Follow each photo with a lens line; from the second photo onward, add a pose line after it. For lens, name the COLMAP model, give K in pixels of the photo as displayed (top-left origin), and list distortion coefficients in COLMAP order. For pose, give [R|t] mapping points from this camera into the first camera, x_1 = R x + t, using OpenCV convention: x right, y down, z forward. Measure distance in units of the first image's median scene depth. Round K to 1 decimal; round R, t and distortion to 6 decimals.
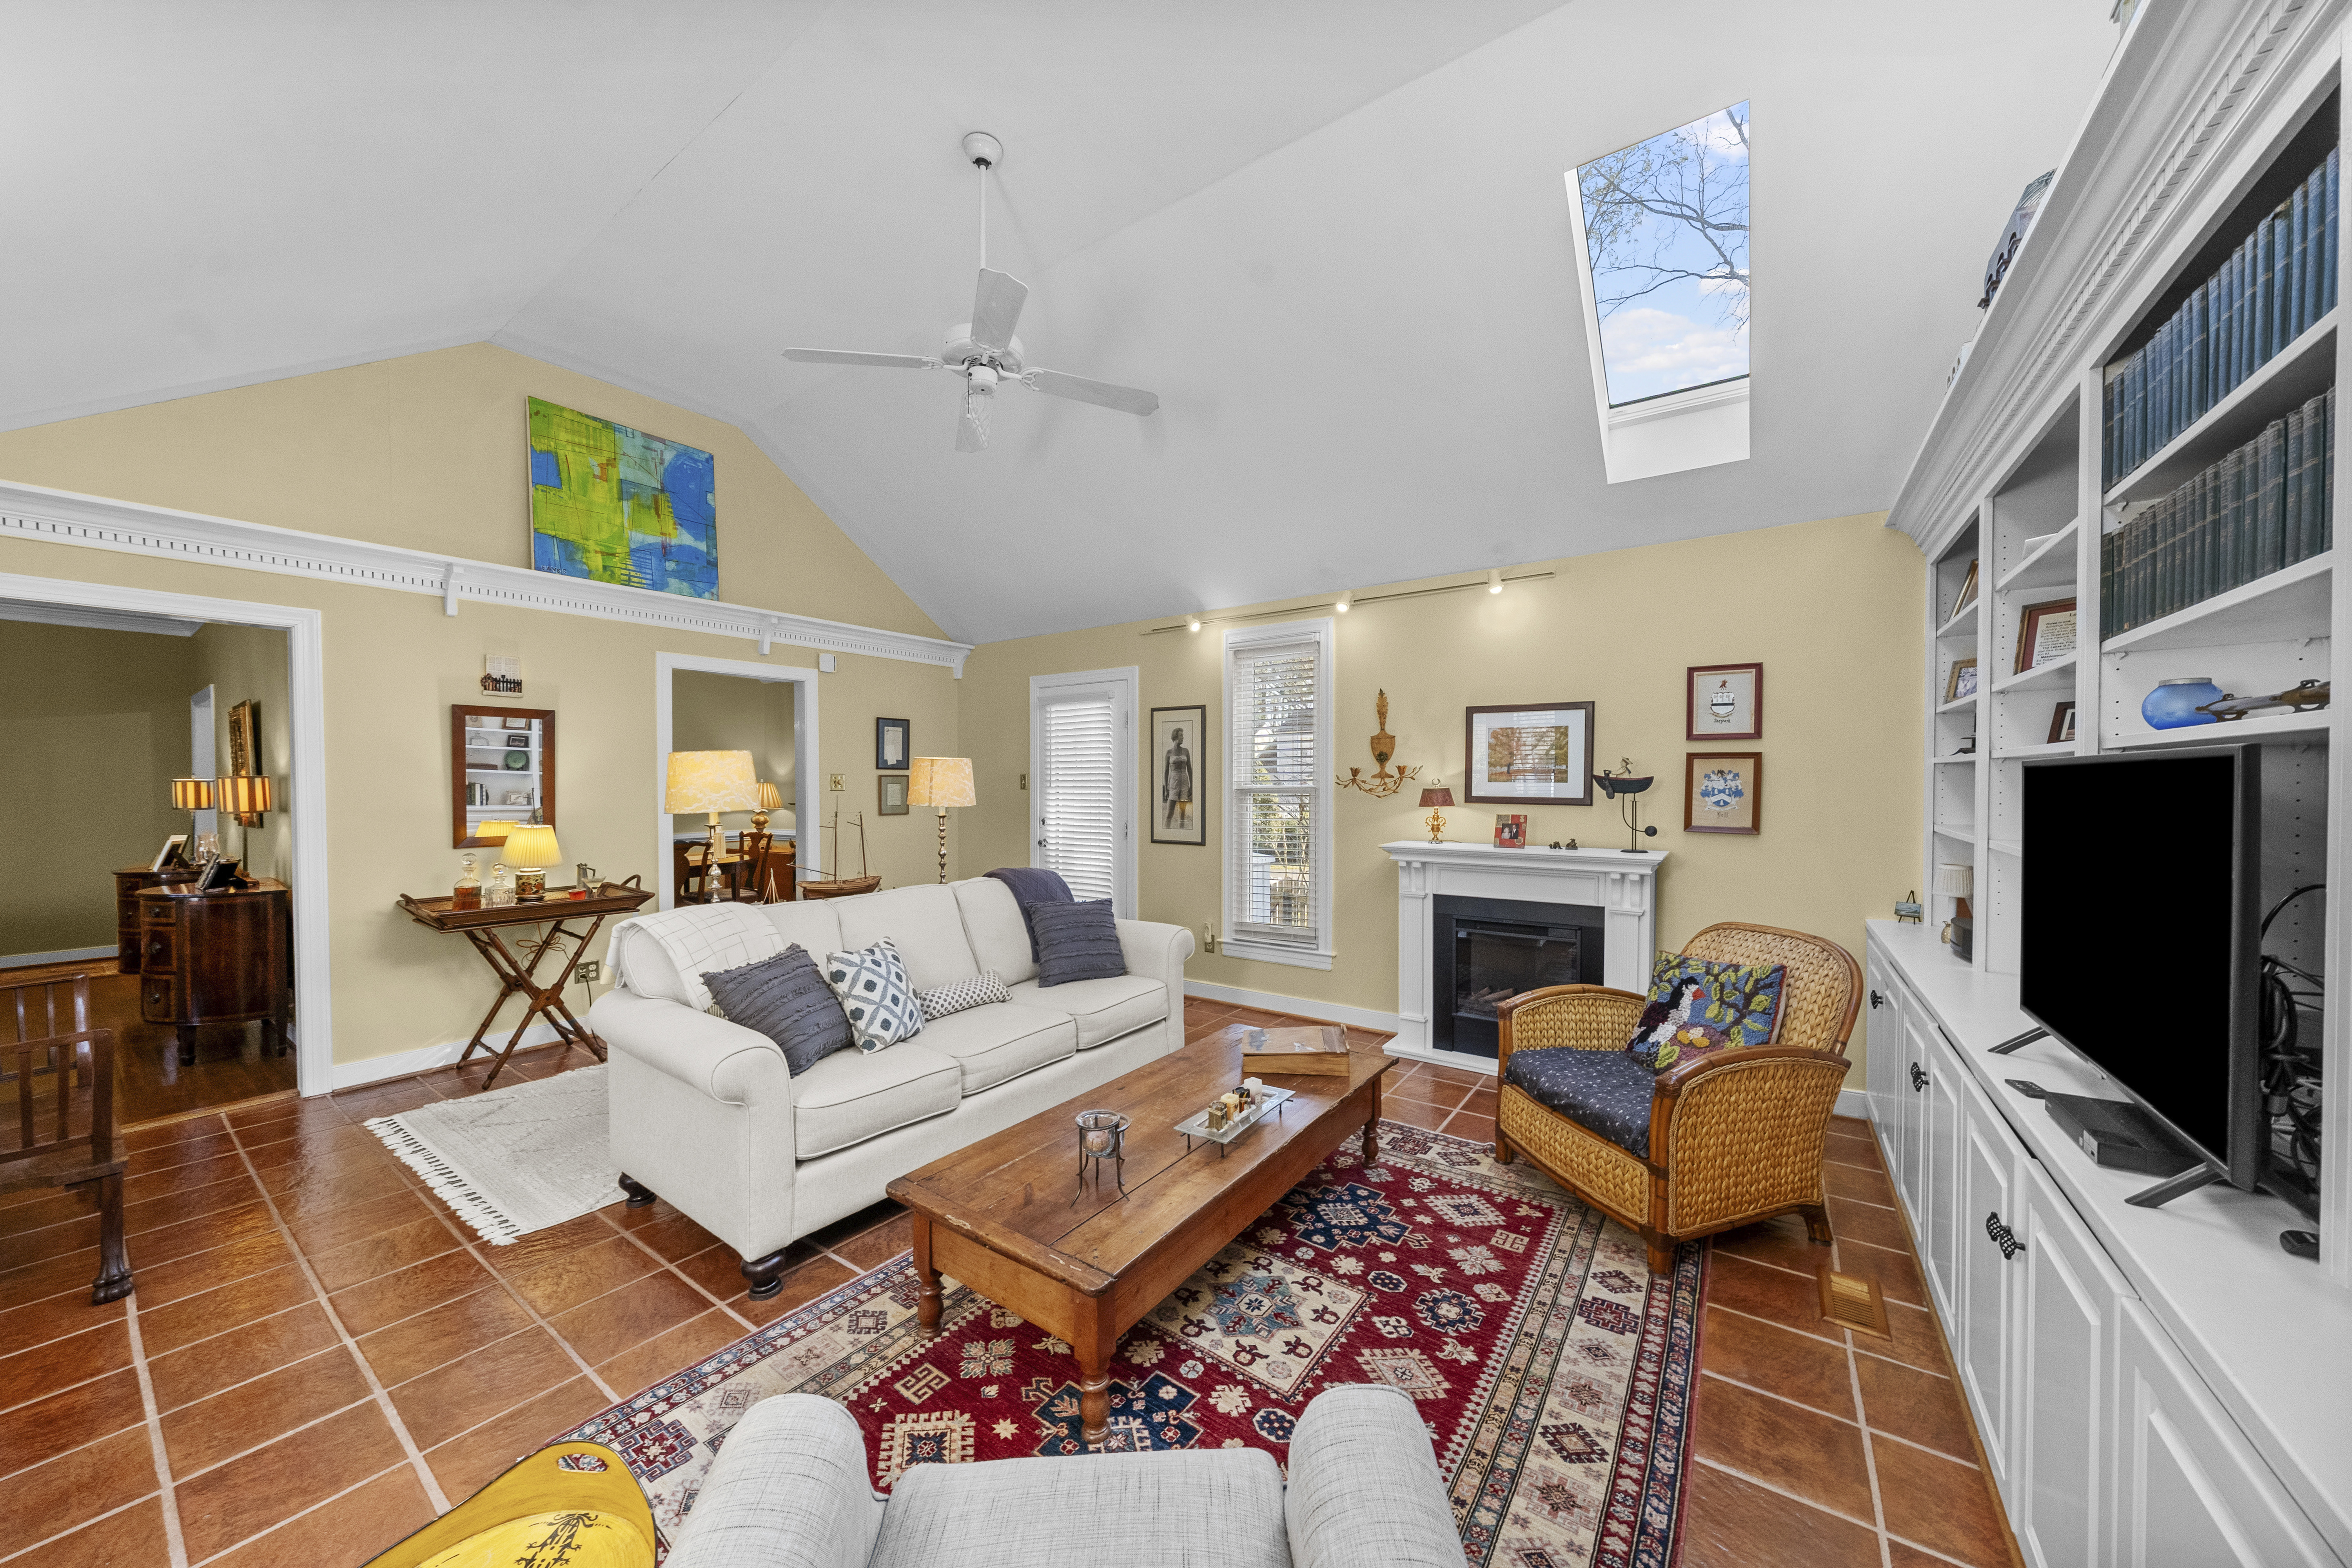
lens RADIAL K [[814.3, 0, 1176.0], [0, 814.3, 784.0], [0, 0, 1]] dist [0.000197, 0.000118]
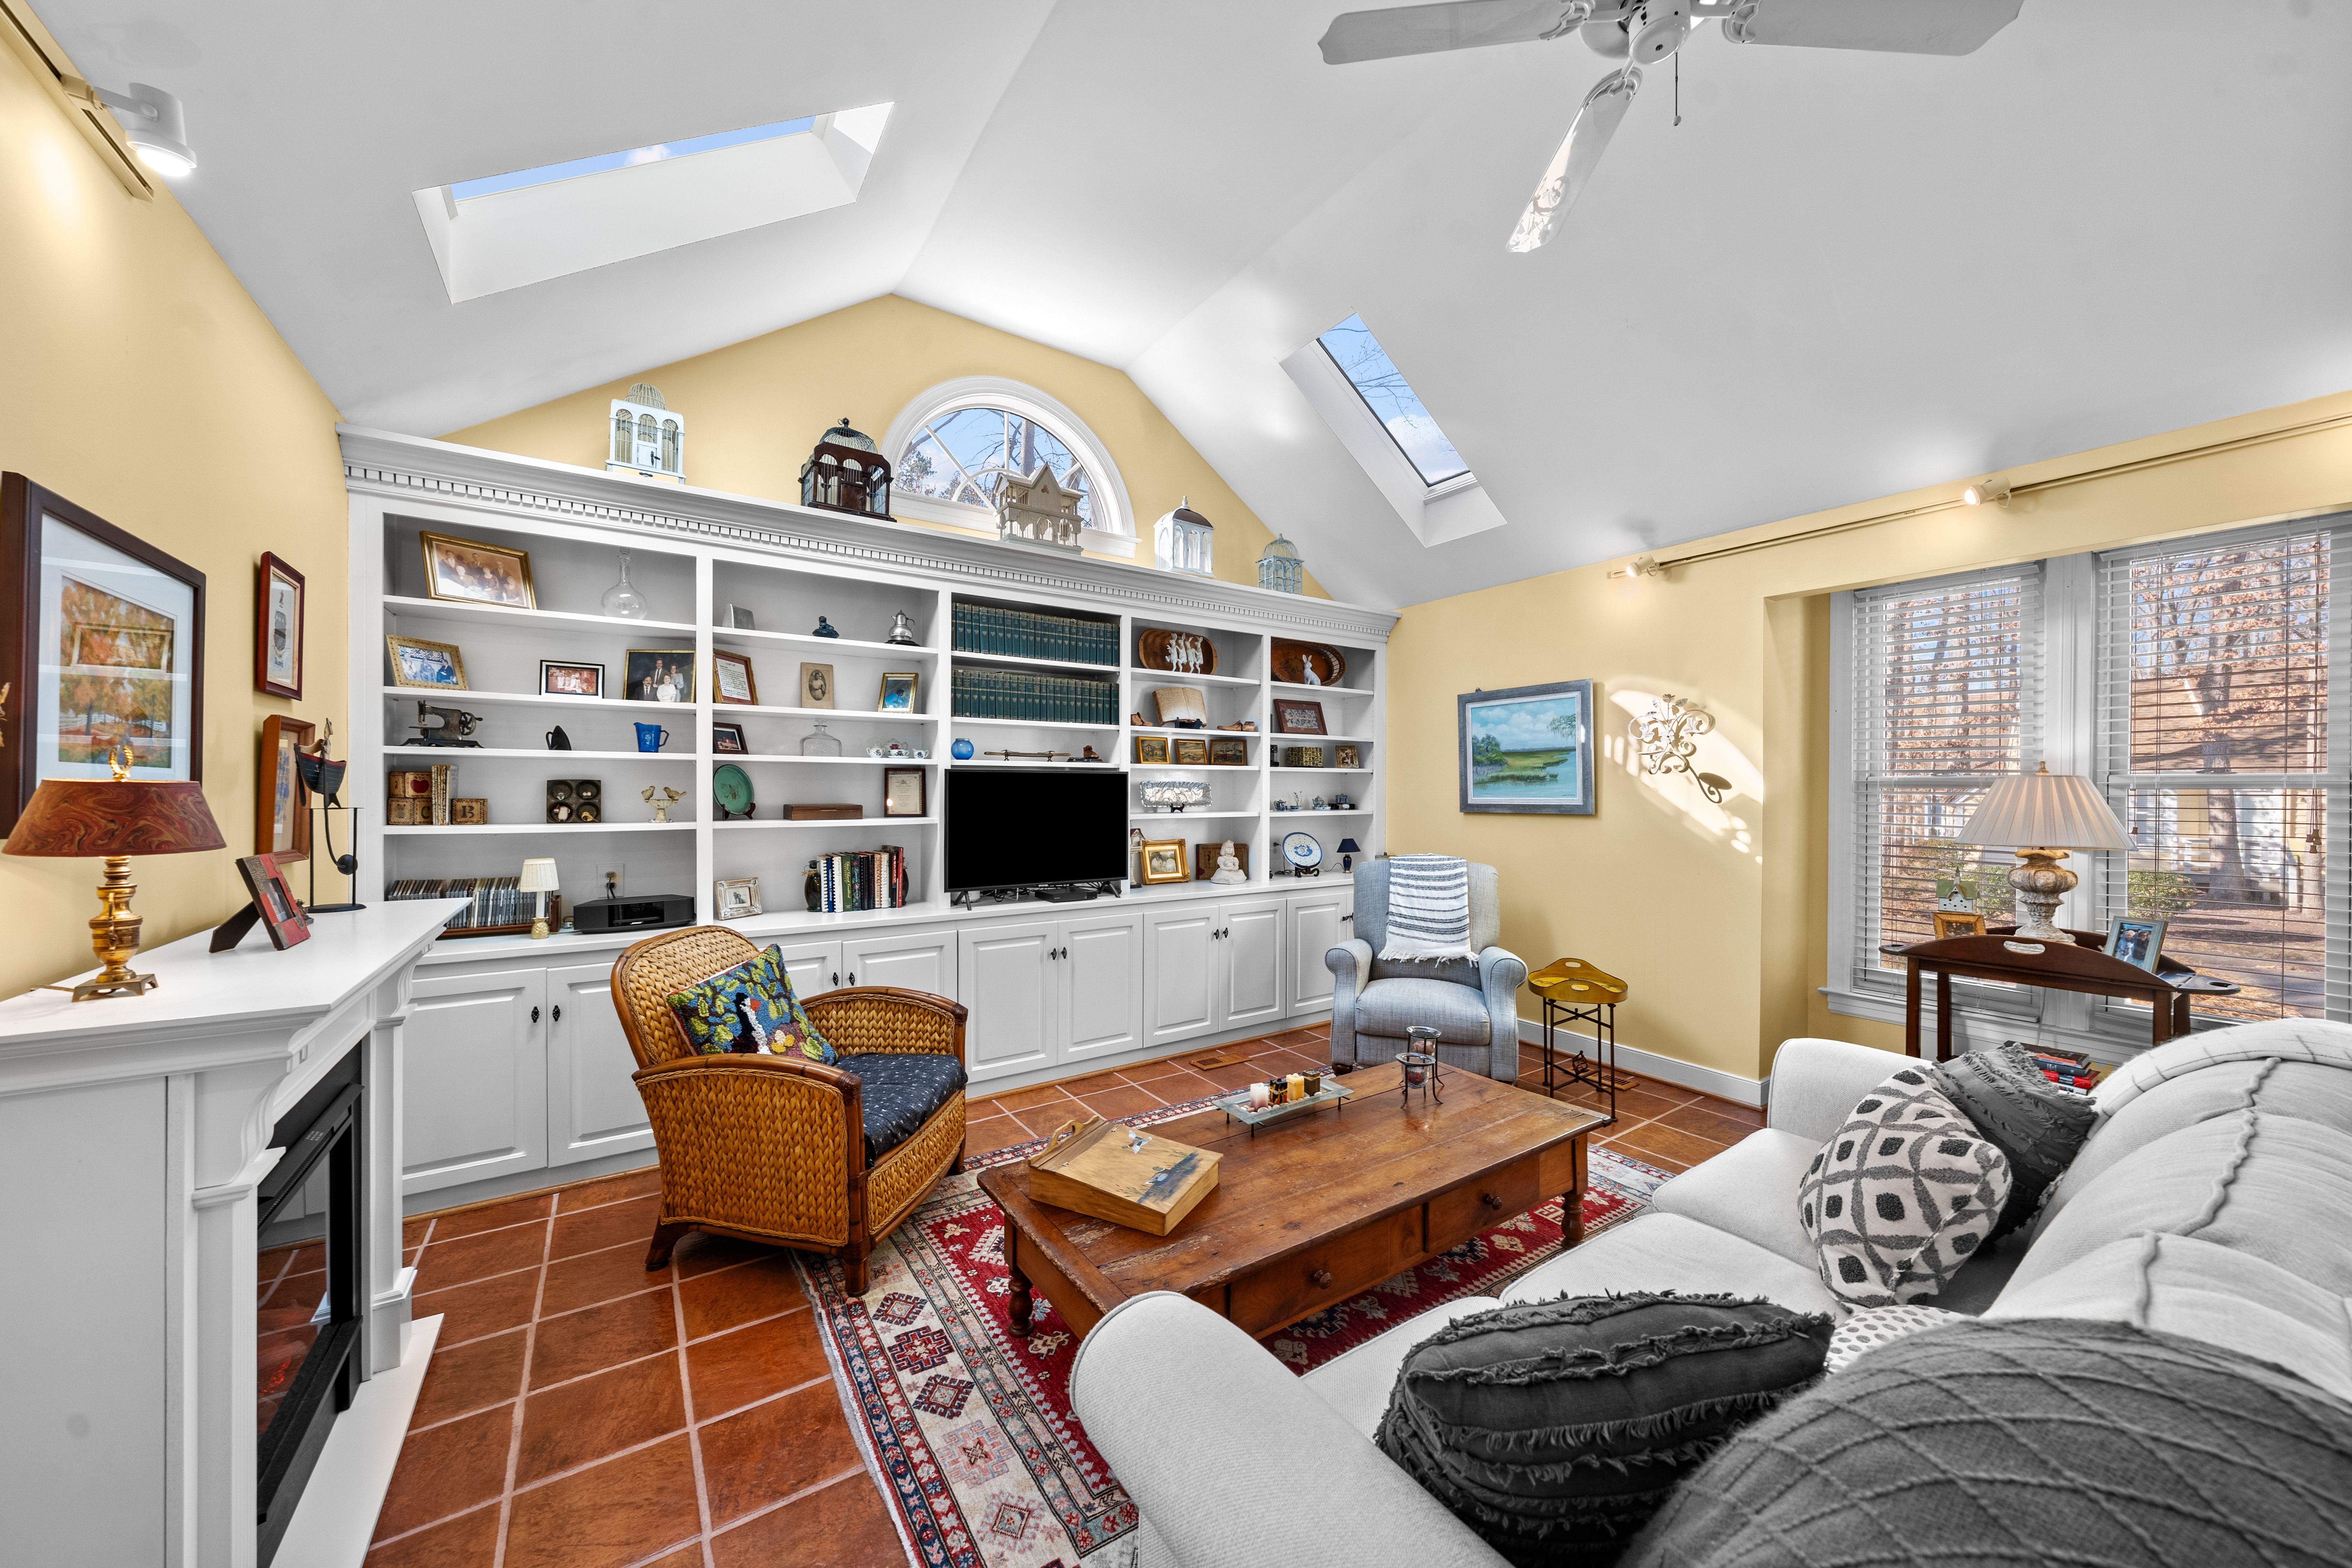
lens RADIAL K [[827.0, 0, 1181.2], [0, 827.0, 801.7], [0, 0, 1]] dist [-0.000539, 0.000114]
pose [[-0.936769, -0.003222, 0.349932, -0.142233], [0.004383, 0.999771, 0.020939, 0.010432], [-0.349920, 0.021148, -0.936541, 1.740854]]
